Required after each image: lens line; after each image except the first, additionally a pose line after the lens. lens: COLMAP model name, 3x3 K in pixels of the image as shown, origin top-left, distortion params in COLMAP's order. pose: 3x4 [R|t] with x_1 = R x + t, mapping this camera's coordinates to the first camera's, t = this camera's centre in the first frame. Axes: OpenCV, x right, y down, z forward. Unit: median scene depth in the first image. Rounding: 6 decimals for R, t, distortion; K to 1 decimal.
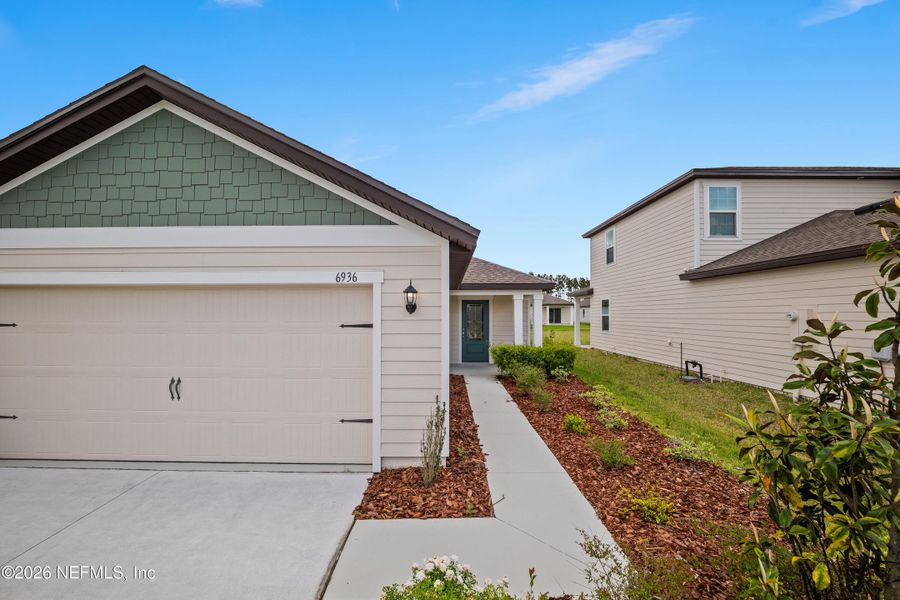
lens RADIAL K [[374.2, 0, 447.8], [0, 374.2, 315.2], [0, 0, 1]] dist [-0.015548, -0.000176]
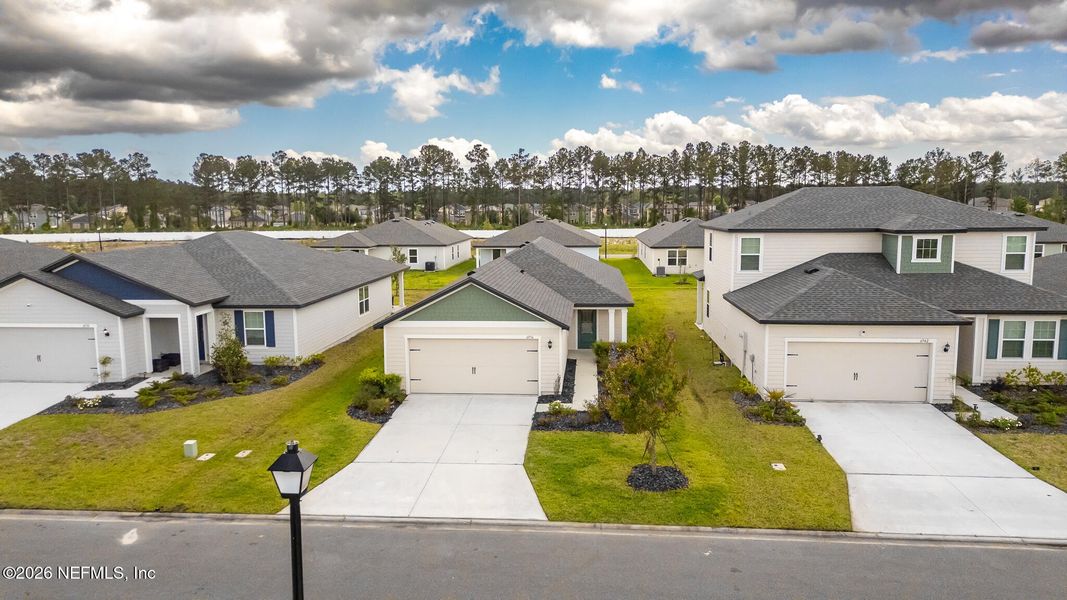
lens RADIAL K [[745.6, 0, 533.5], [0, 745.6, 300.0], [0, 0, 1]] dist [0.075558, 0.000161]
pose [[0.997345, 0.003816, -0.072717, 0.114214], [0.005642, 0.991574, 0.129417, -0.633071], [0.072598, -0.129484, 0.988920, -2.685365]]
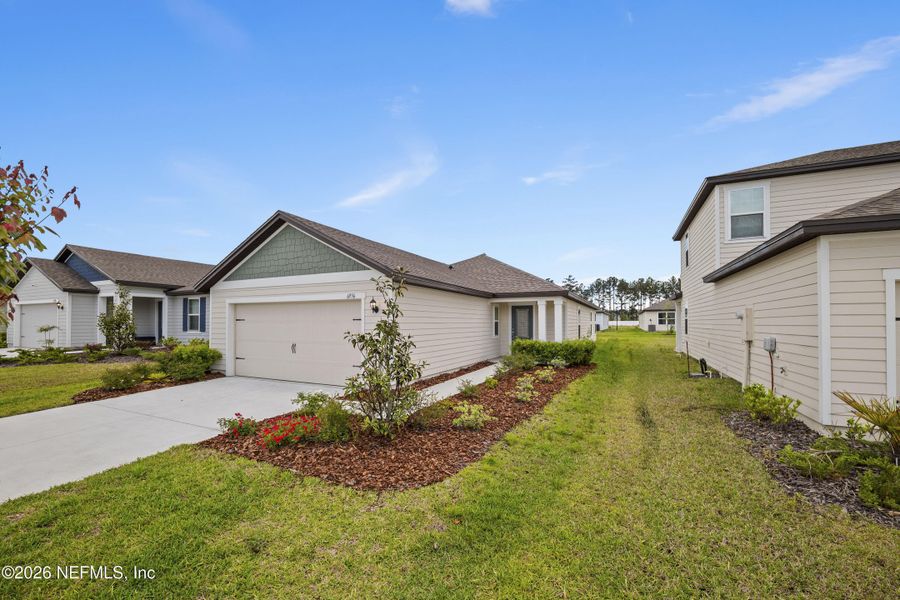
lens RADIAL K [[374.2, 0, 447.8], [0, 374.2, 315.2], [0, 0, 1]] dist [-0.015548, -0.000176]
pose [[0.903584, -0.006278, -0.428364, 0.559246], [-0.001052, 0.999857, -0.016872, 0.020204], [0.428409, 0.015696, 0.903449, -0.330106]]
